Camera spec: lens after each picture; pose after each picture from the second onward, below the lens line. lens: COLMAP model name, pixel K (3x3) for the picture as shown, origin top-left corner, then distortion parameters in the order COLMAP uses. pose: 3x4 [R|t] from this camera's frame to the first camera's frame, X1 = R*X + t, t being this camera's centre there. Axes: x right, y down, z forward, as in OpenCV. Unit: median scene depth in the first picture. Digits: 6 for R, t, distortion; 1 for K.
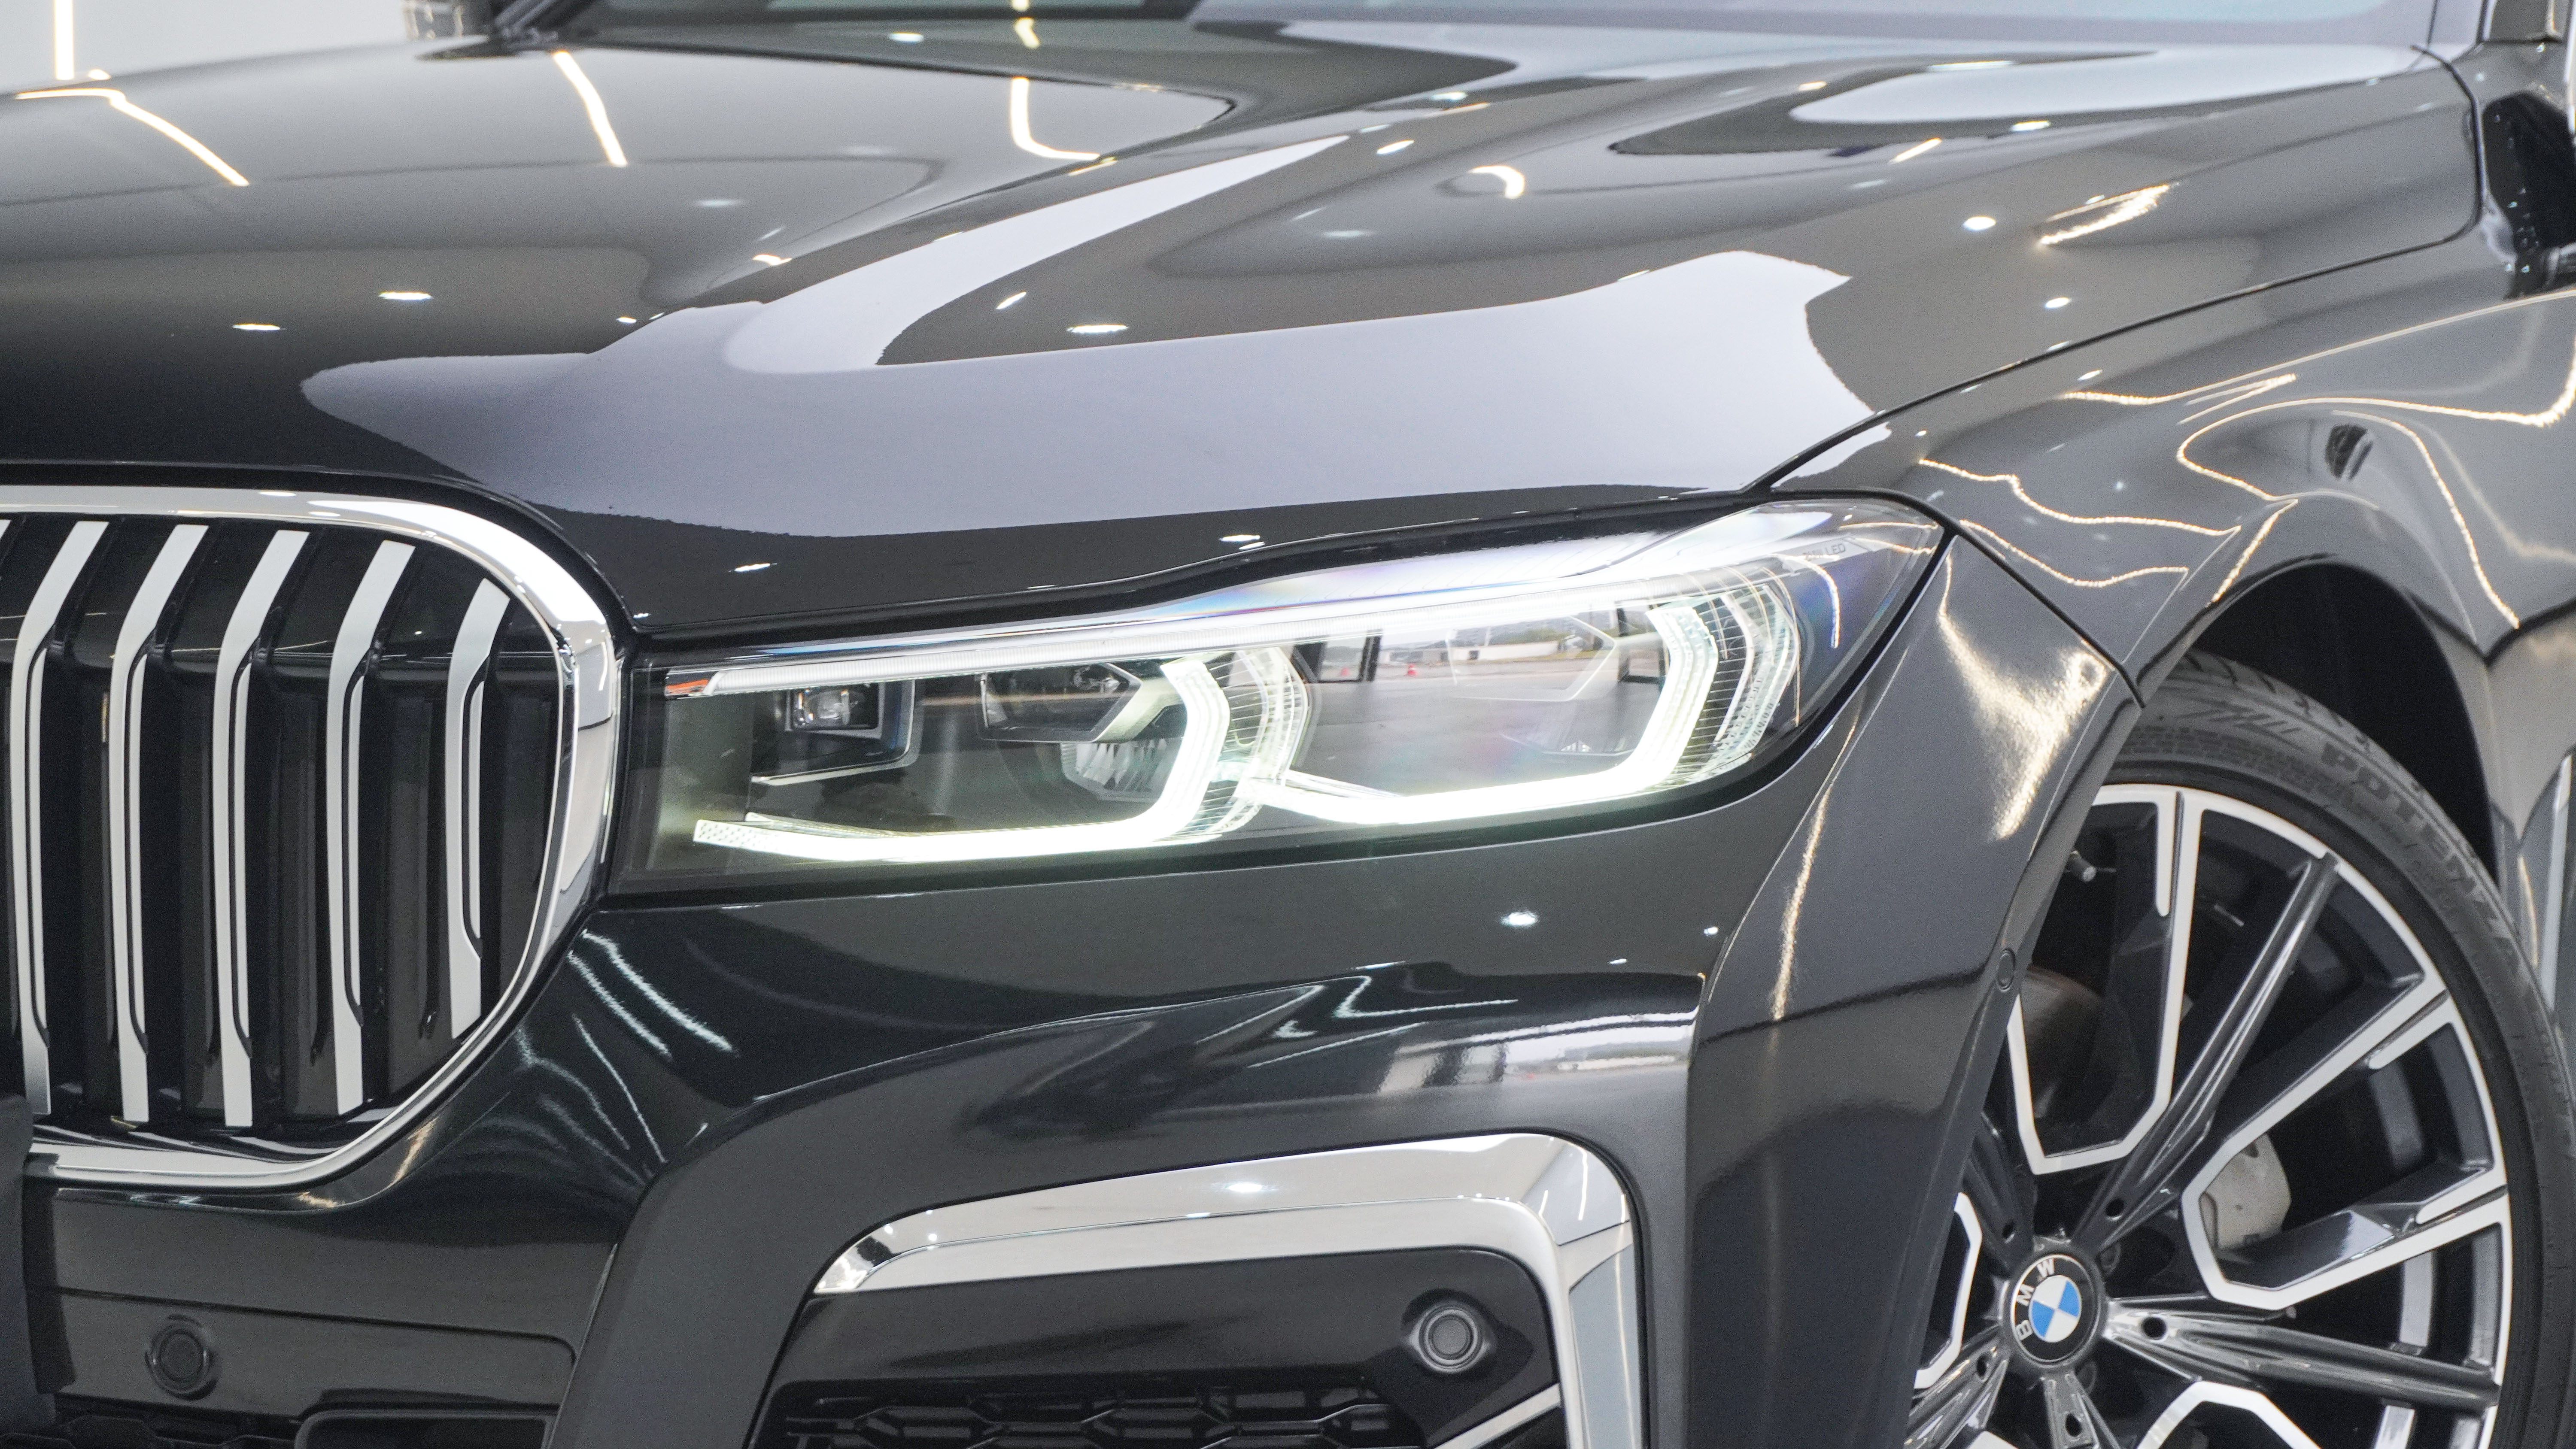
lens RADIAL K [[5413.9, 0, 1270.2], [0, 5413.9, 713.8], [0, 0, 1]] dist [-0.000804, 0.000000]
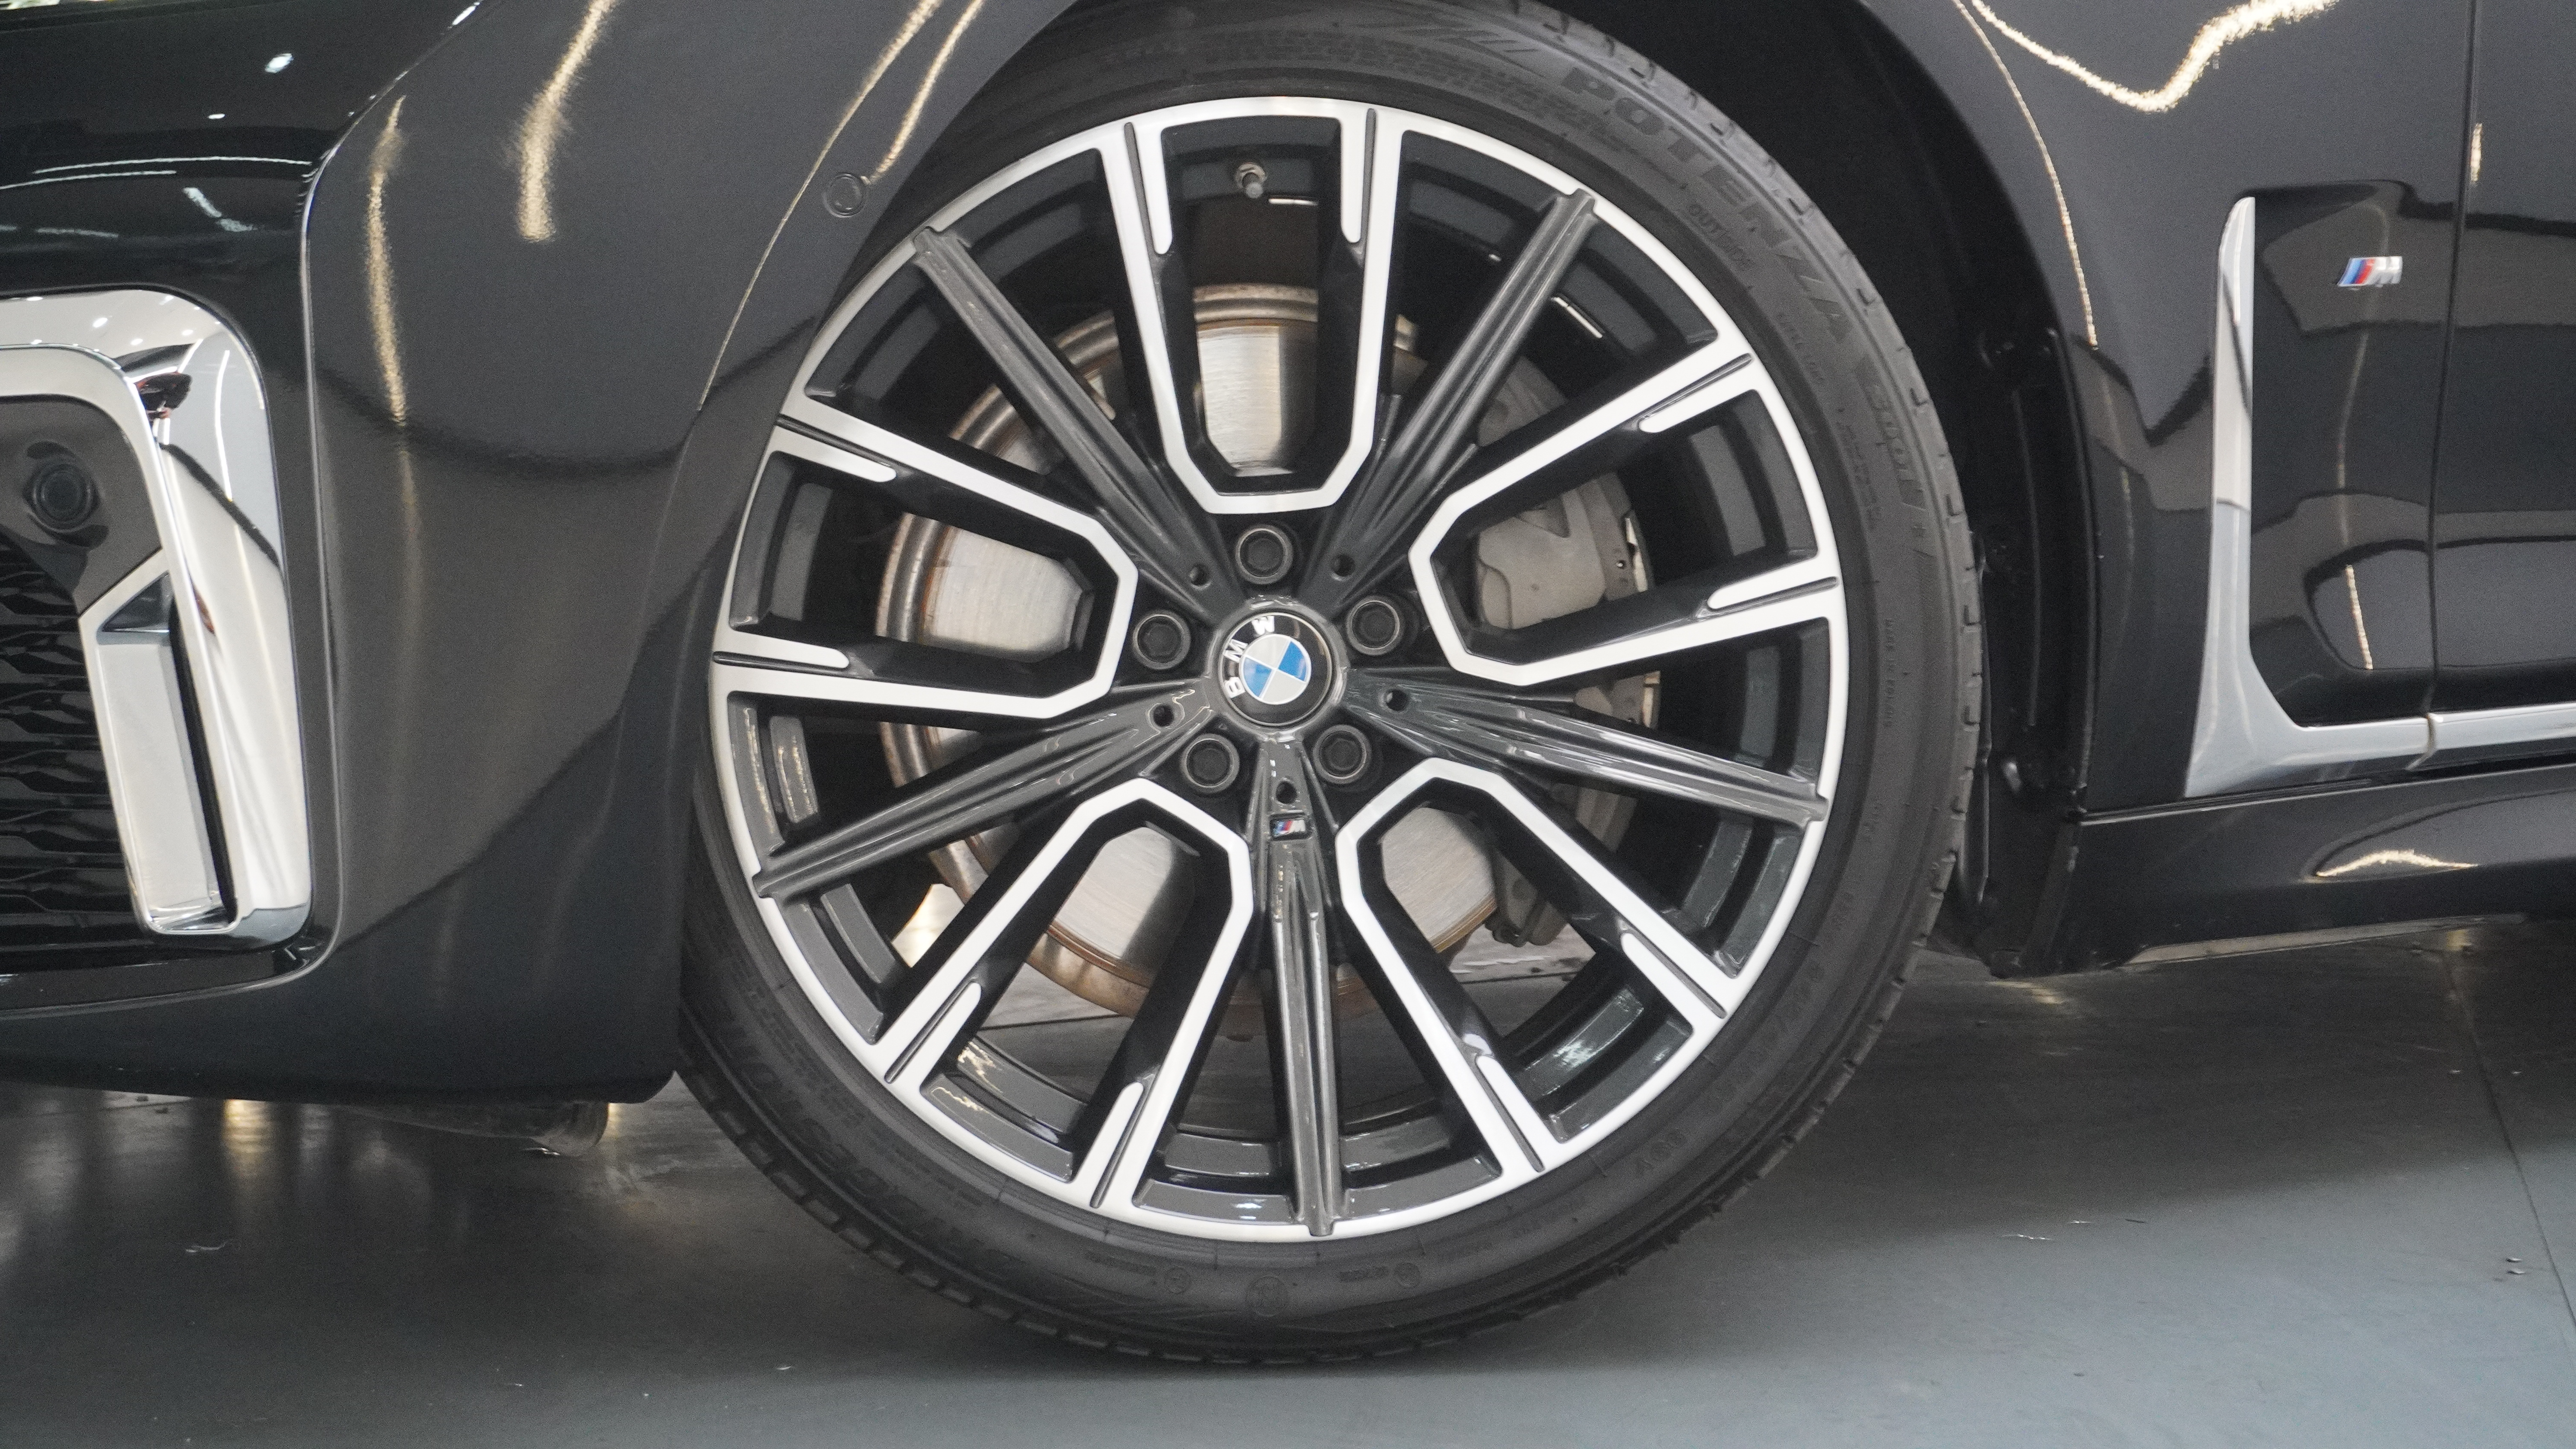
lens RADIAL K [[4372.8, 0, 1322.7], [0, 4372.8, 674.4], [0, 0, 1]] dist [0.263300, 0.000000]
pose [[0.890909, 0.030298, -0.453169, 0.503595], [-0.045663, 0.998692, -0.023001, 0.128868], [0.451880, 0.041185, 0.891128, 0.320273]]
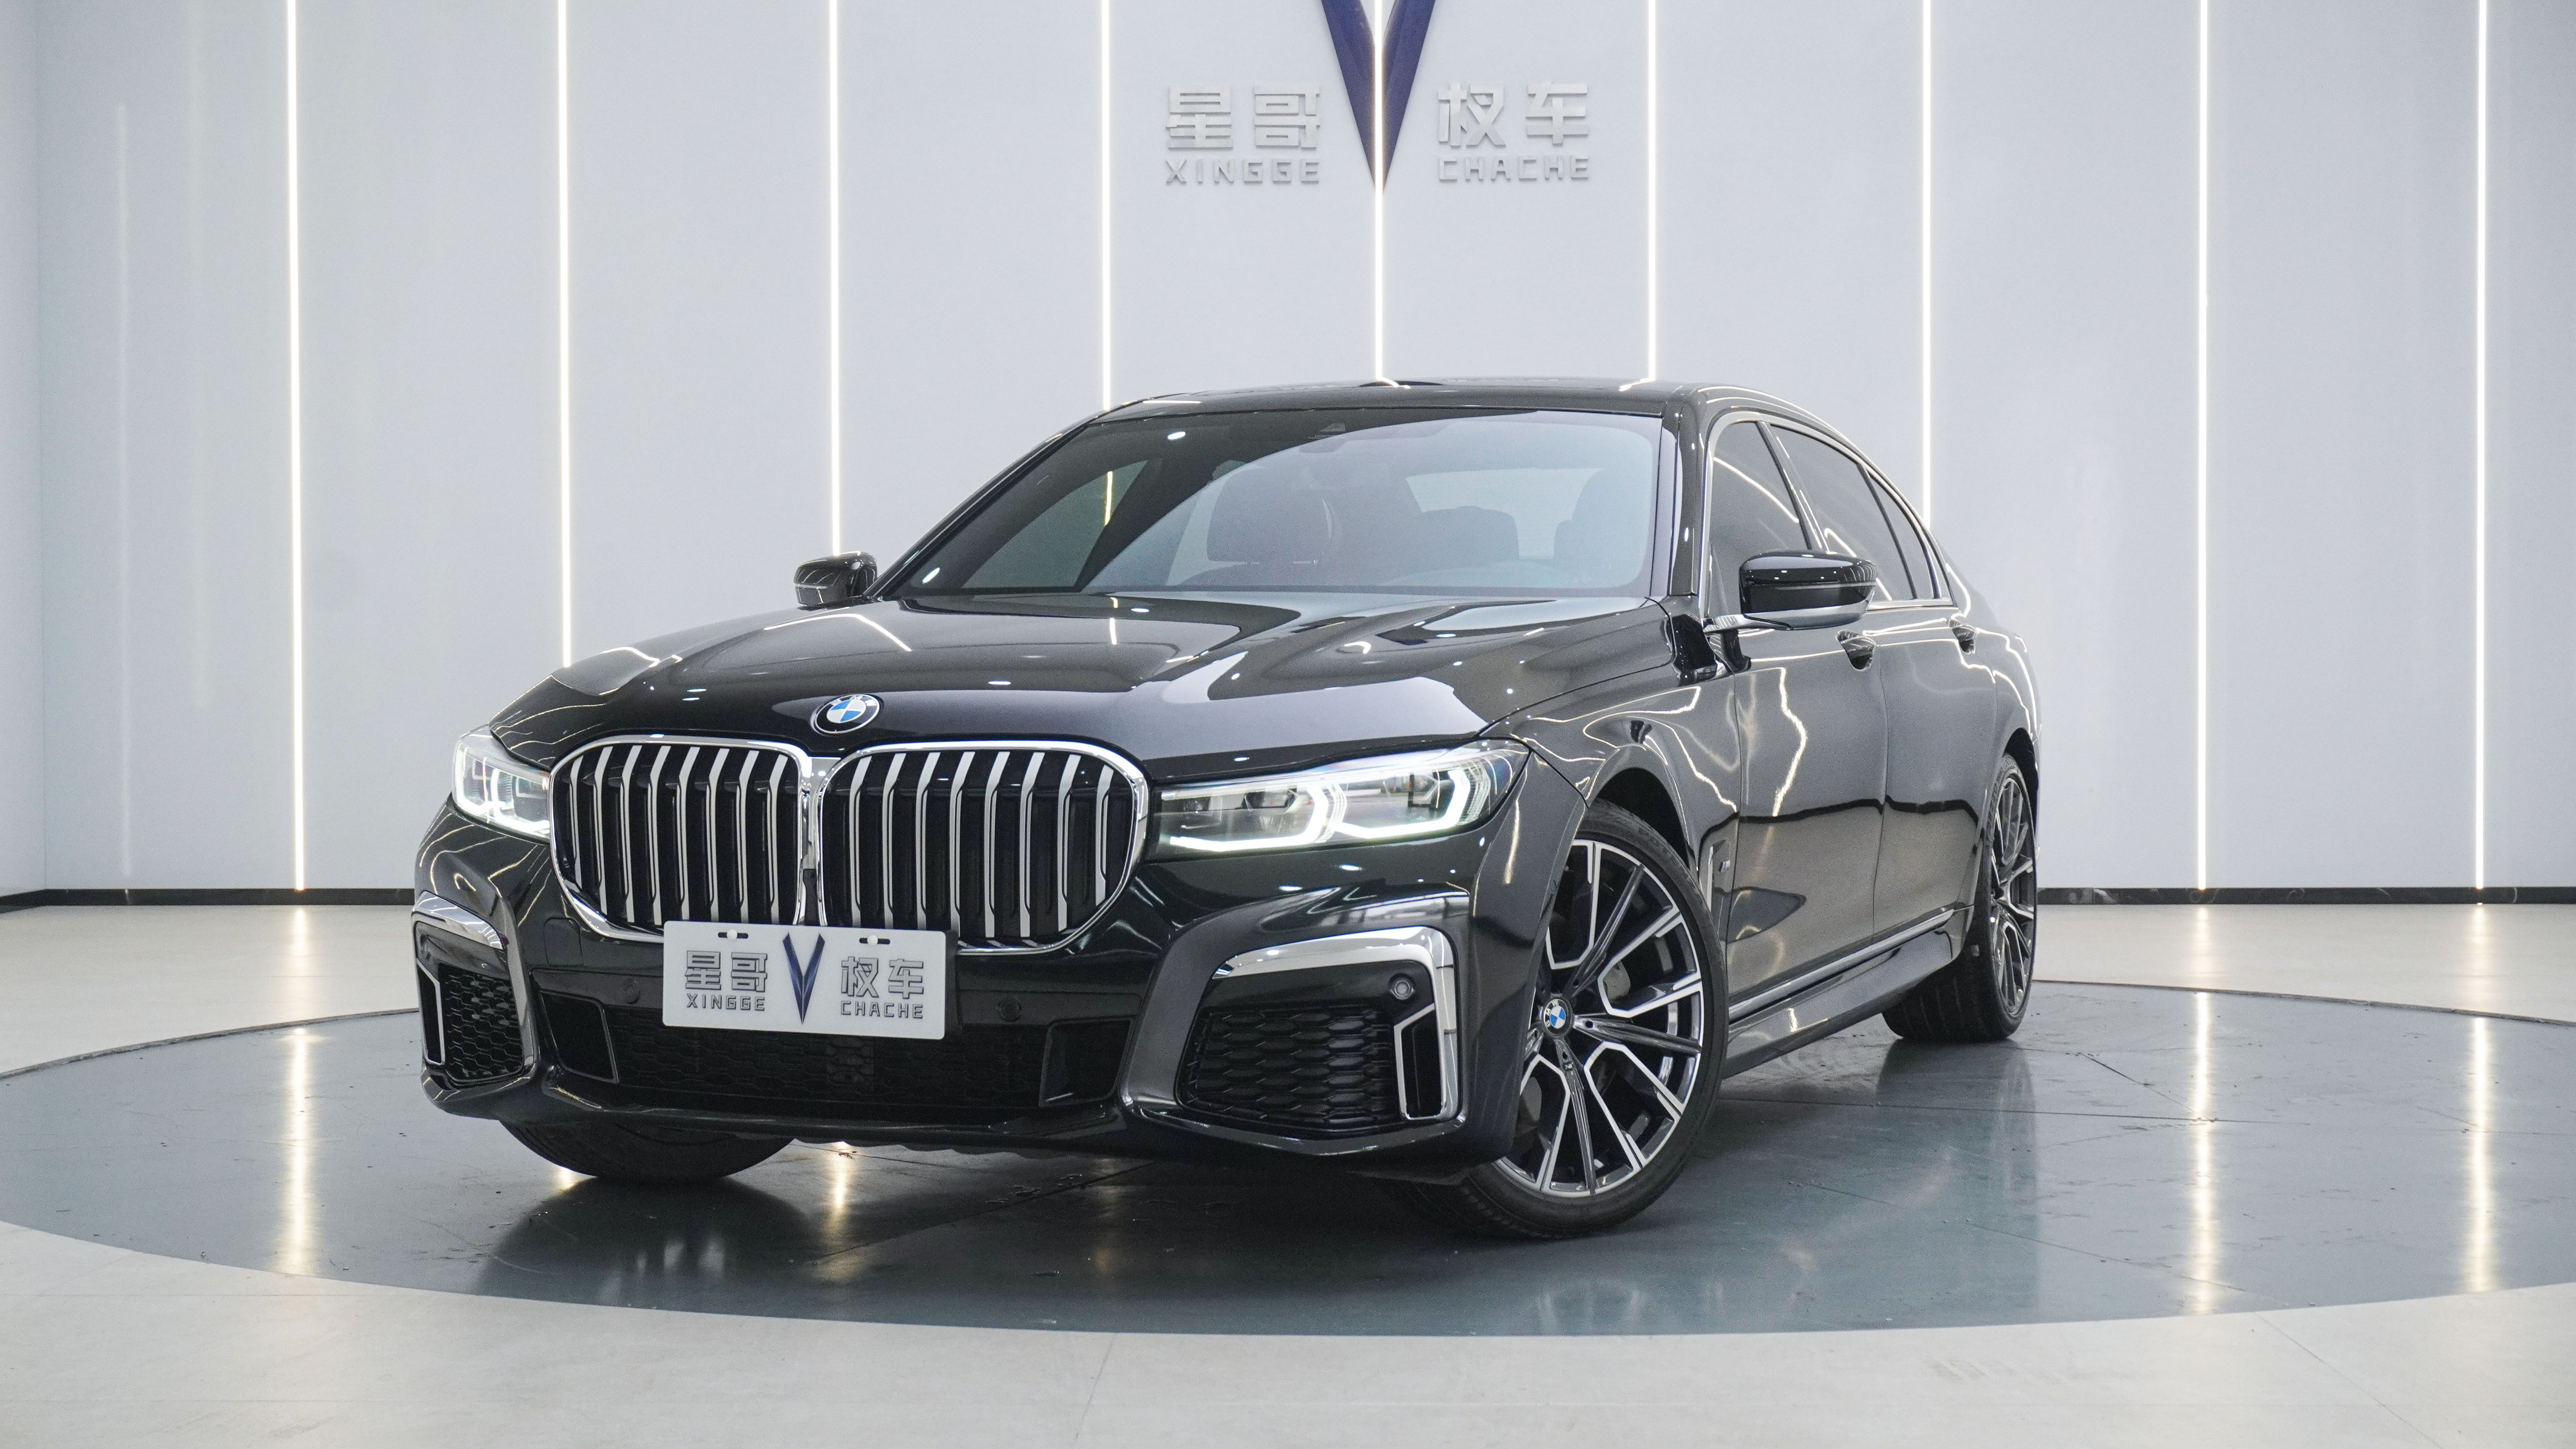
lens RADIAL K [[3751.5, 0, 1278.2], [0, 3751.5, 731.7], [0, 0, 1]] dist [0.007524, 0.000000]
pose [[0.989892, -0.012485, 0.141271, -0.301637], [0.024432, 0.996237, -0.083156, 0.122196], [-0.139701, 0.085767, 0.986472, -1.048486]]
